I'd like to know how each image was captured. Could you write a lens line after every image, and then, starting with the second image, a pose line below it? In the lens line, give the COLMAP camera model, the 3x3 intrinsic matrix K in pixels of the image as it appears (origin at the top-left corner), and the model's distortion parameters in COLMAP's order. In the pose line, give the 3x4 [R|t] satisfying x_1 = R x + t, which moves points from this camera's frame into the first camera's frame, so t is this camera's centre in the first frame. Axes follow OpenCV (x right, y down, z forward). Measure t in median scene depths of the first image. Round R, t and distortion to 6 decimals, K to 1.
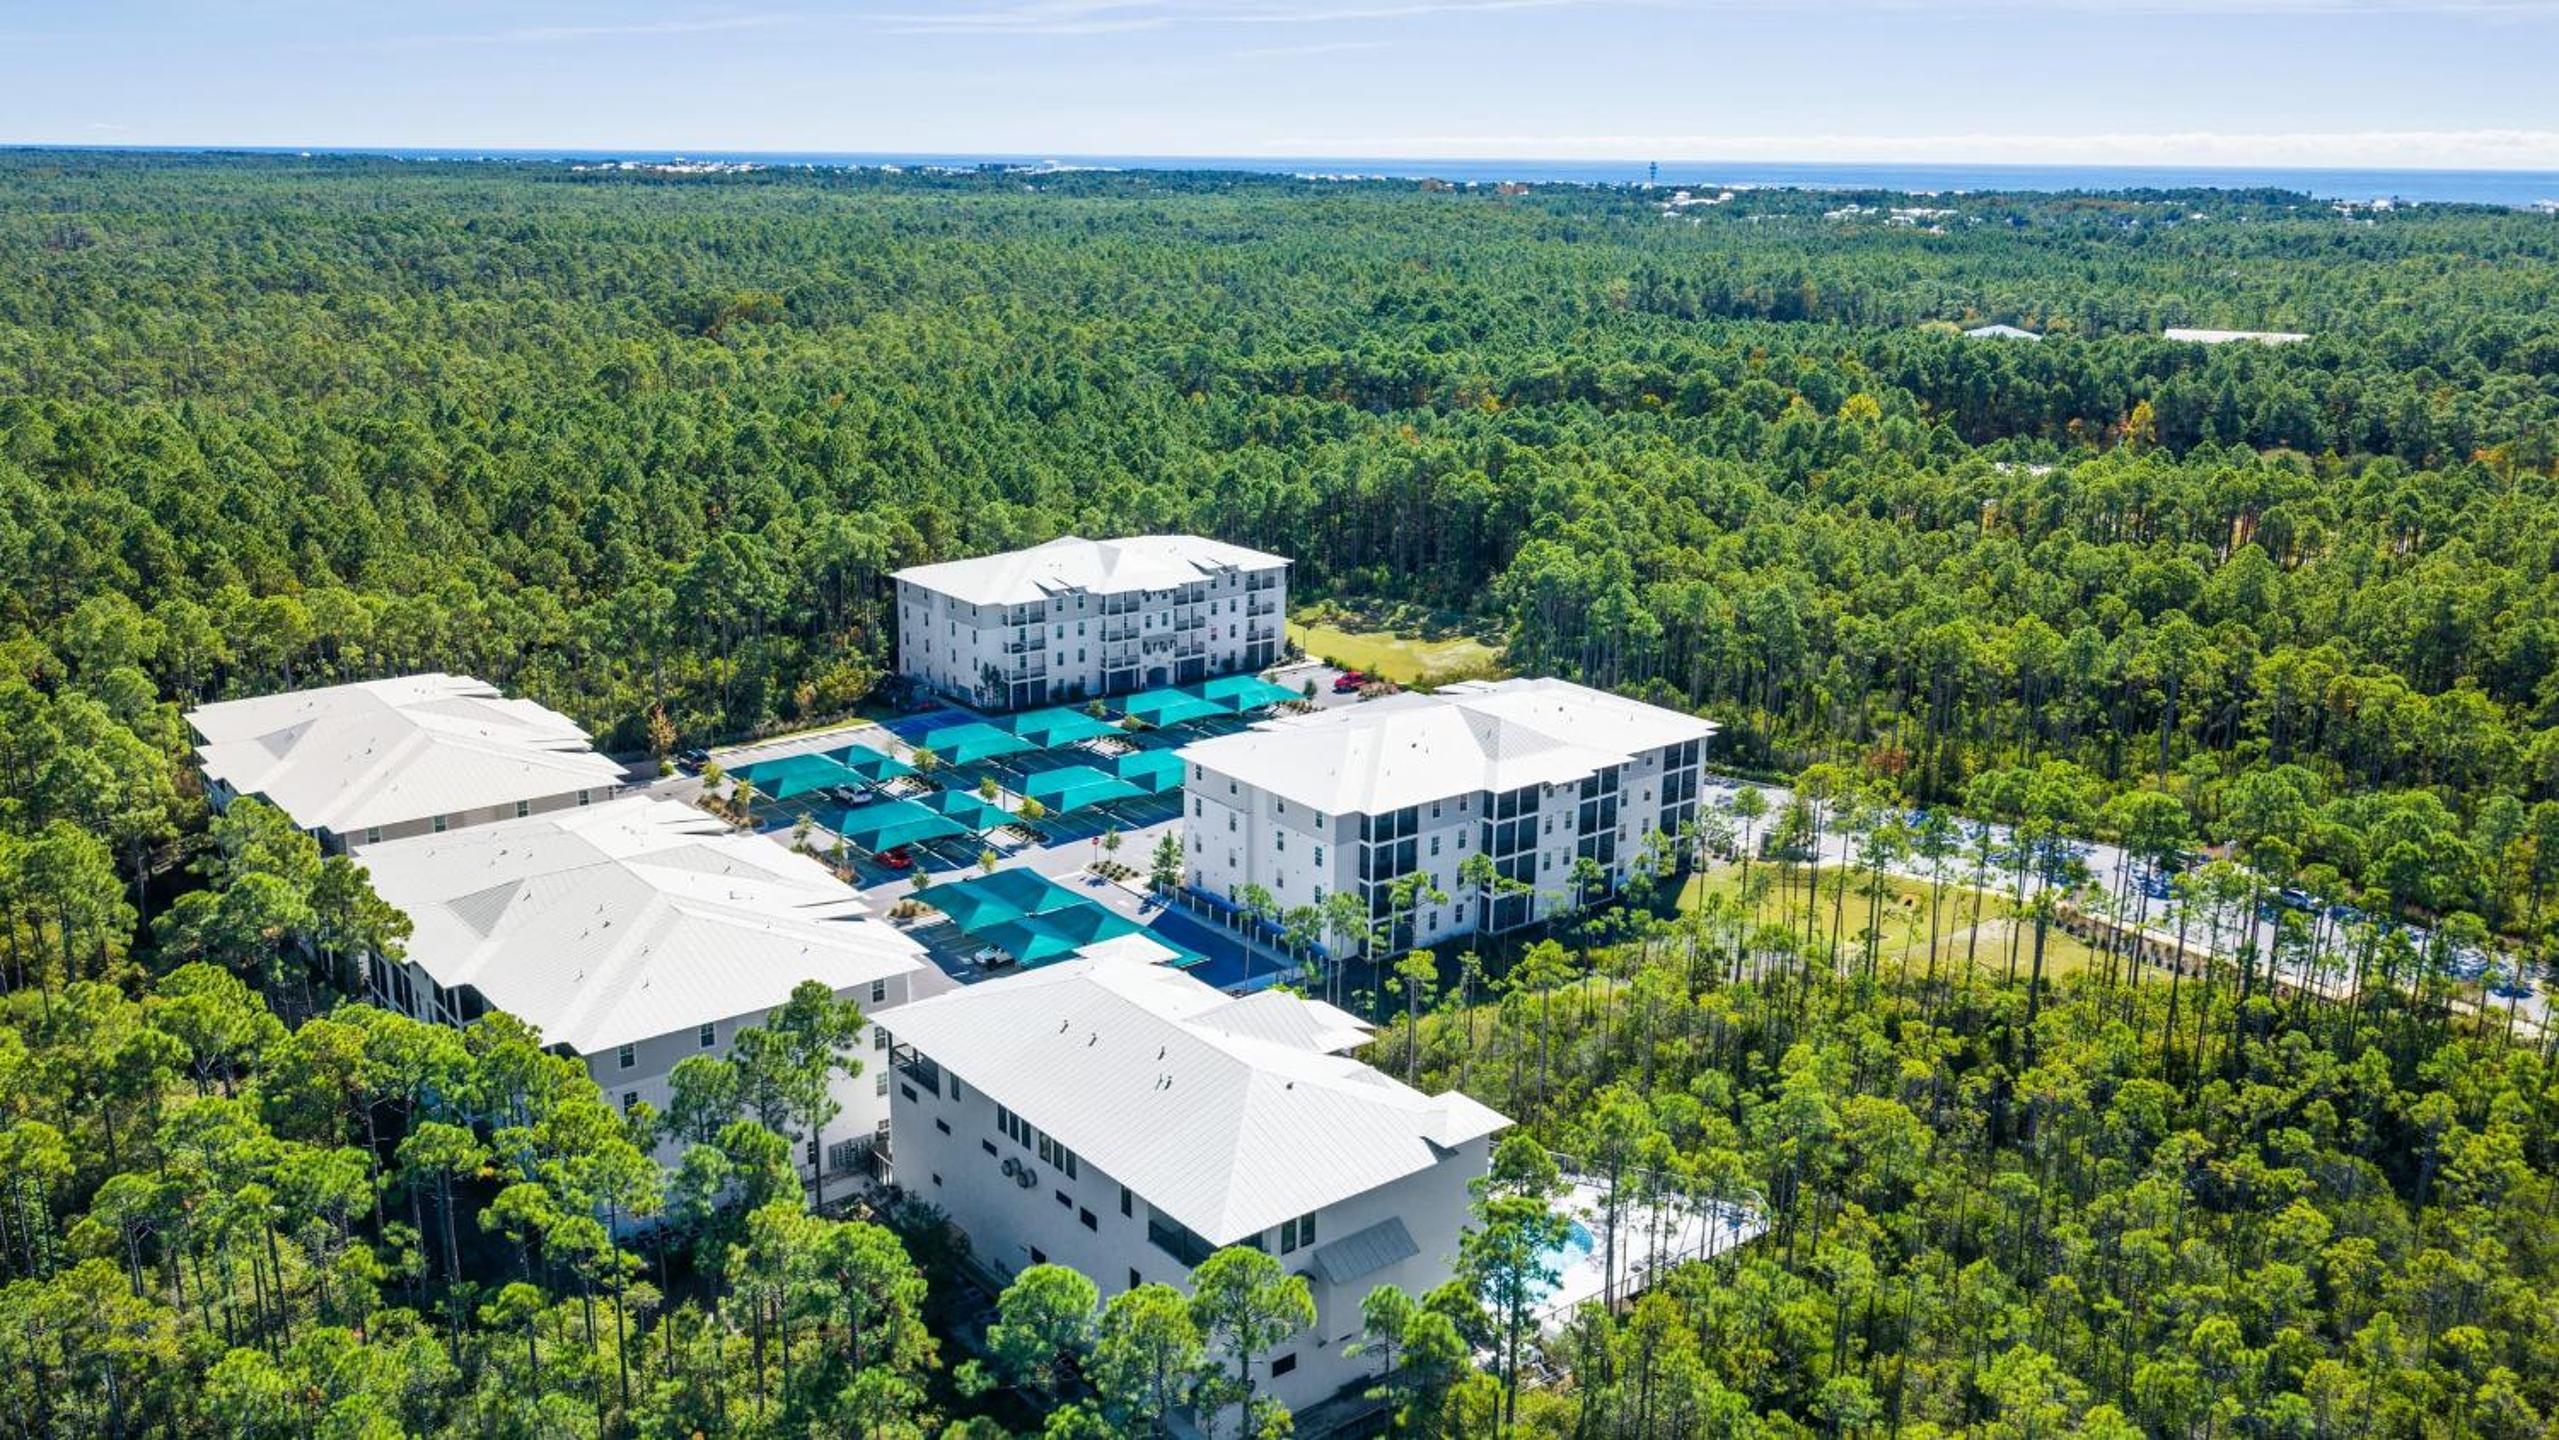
lens RADIAL K [[2156.6, 0, 1279.5], [0, 2156.6, 720.0], [0, 0, 1]] dist [0.003232, 0.005580]
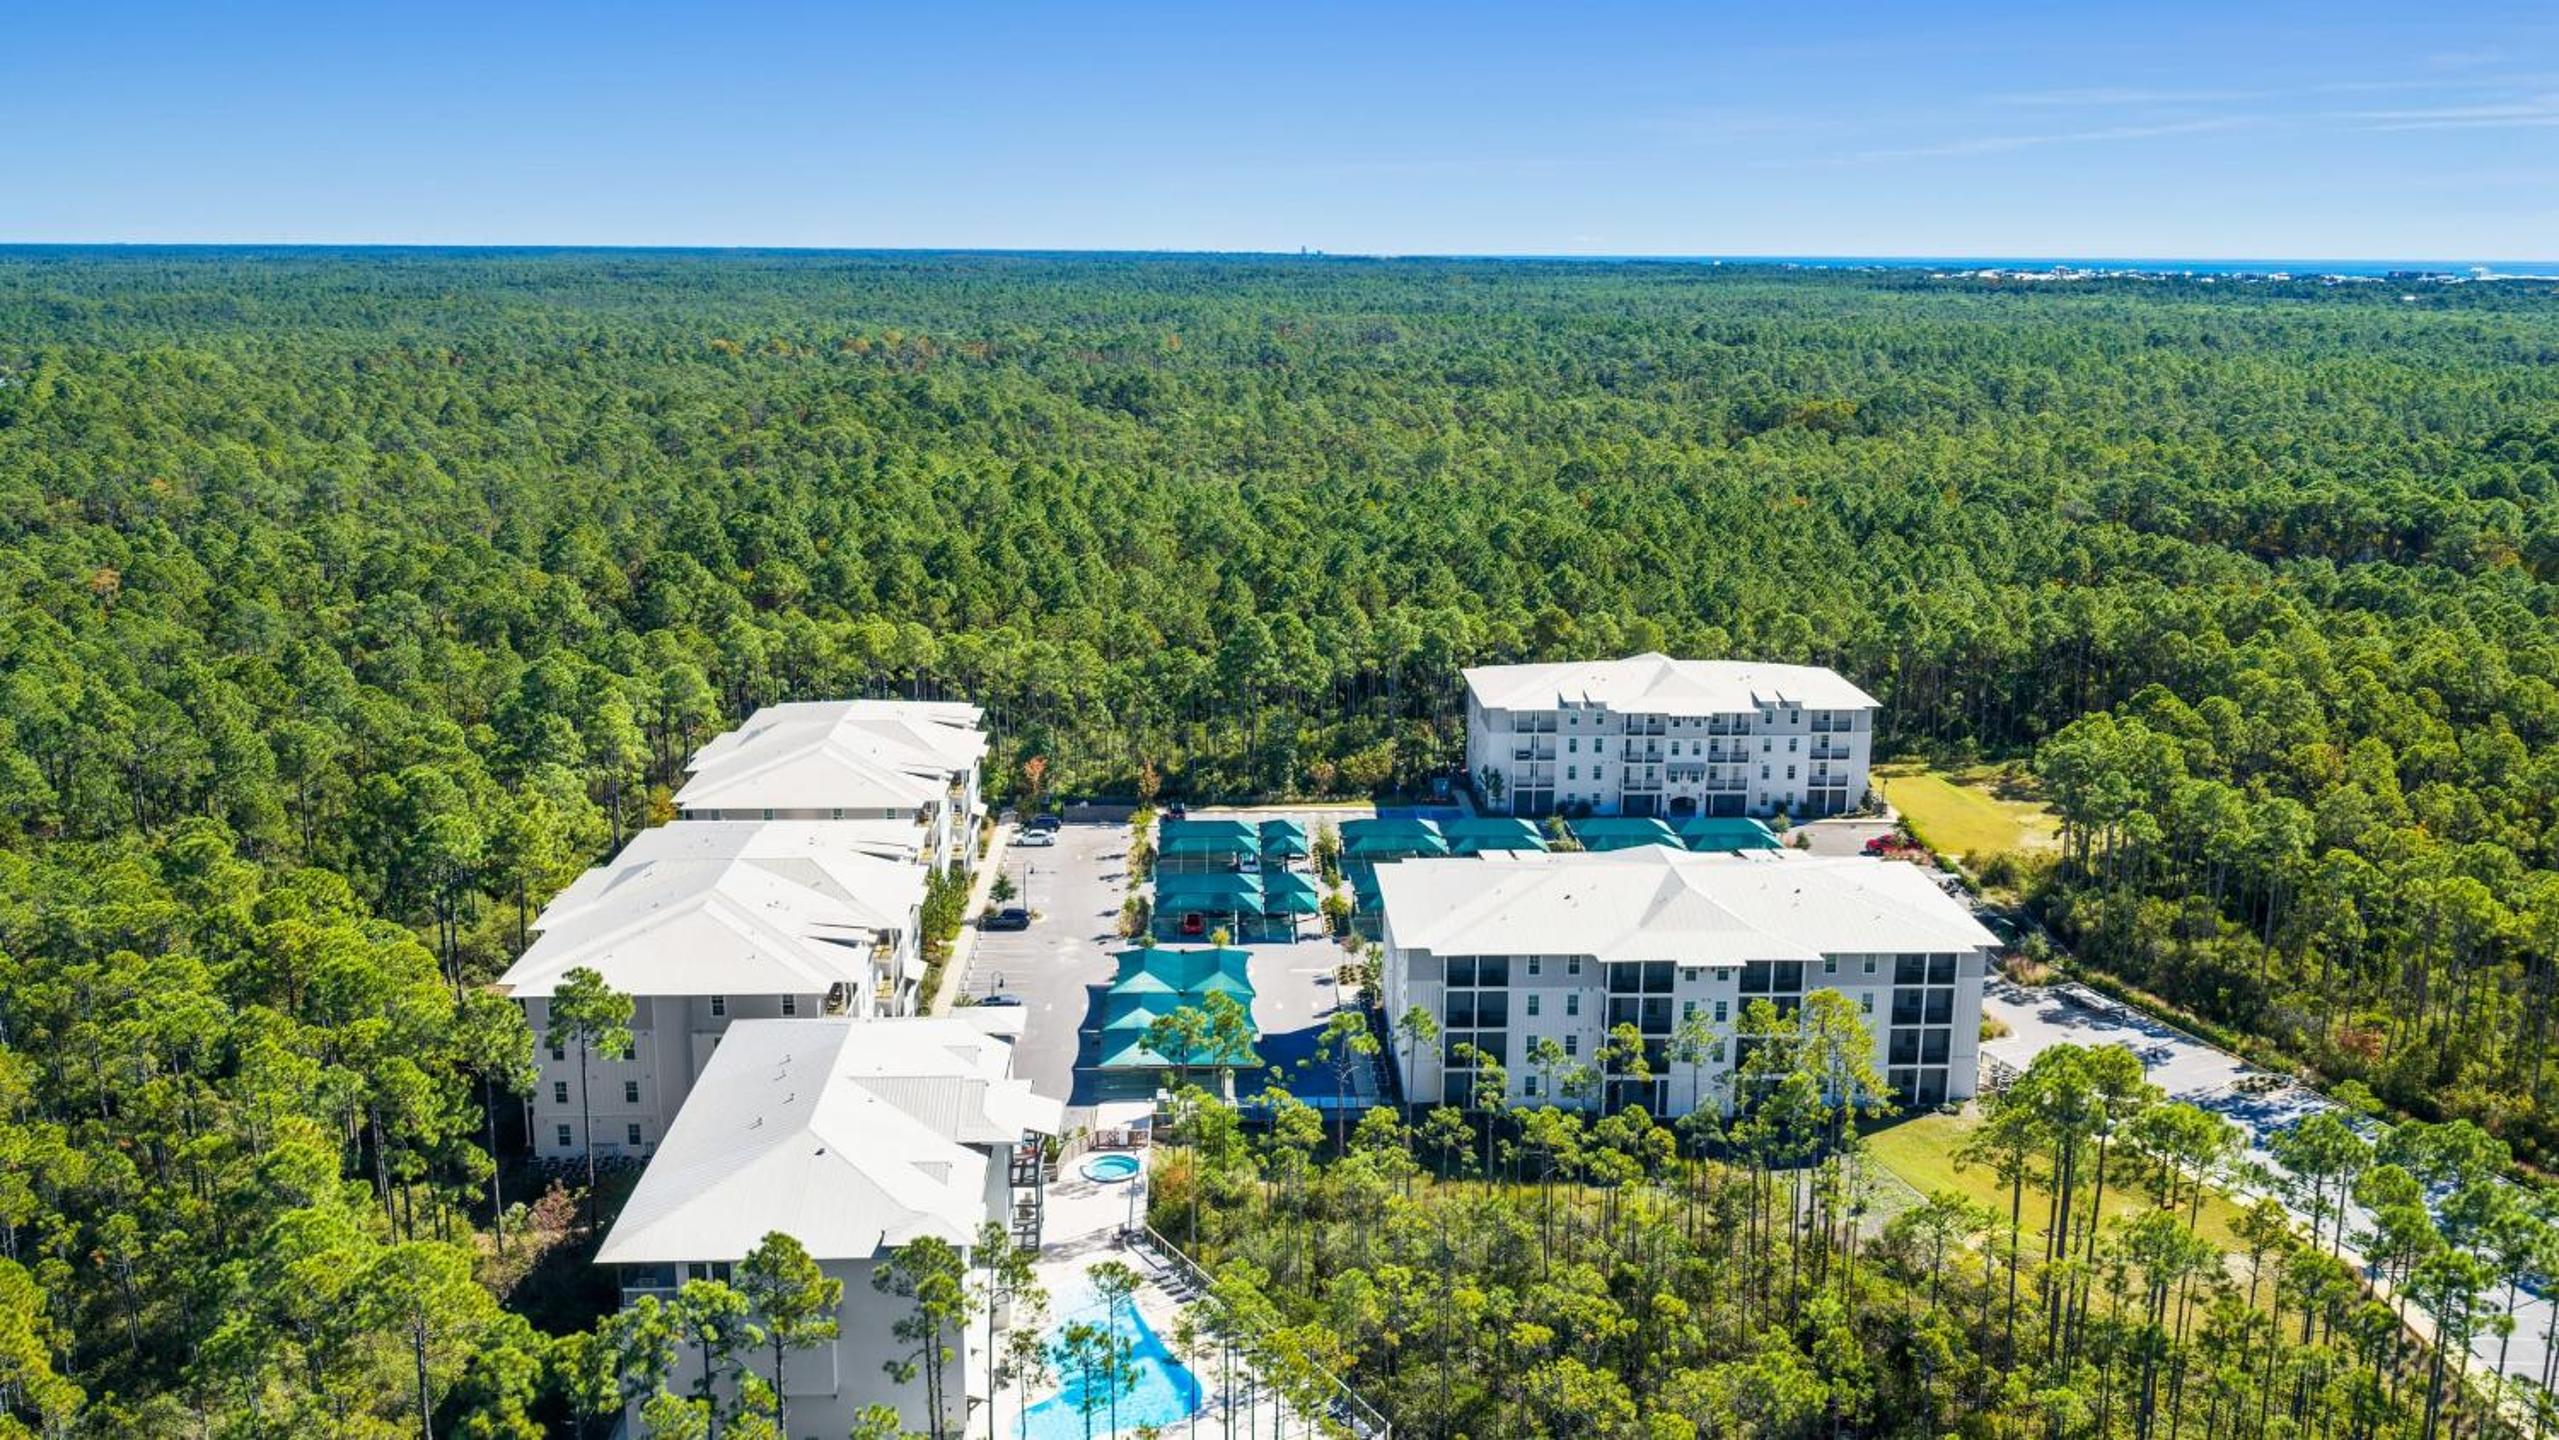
lens RADIAL K [[2156.6, 0, 1279.5], [0, 2156.6, 720.0], [0, 0, 1]] dist [0.003232, 0.005580]
pose [[0.794714, 0.122487, -0.594497, 0.368148], [-0.150663, 0.988583, 0.002278, -0.033807], [0.587988, 0.087758, 0.804095, 0.130901]]
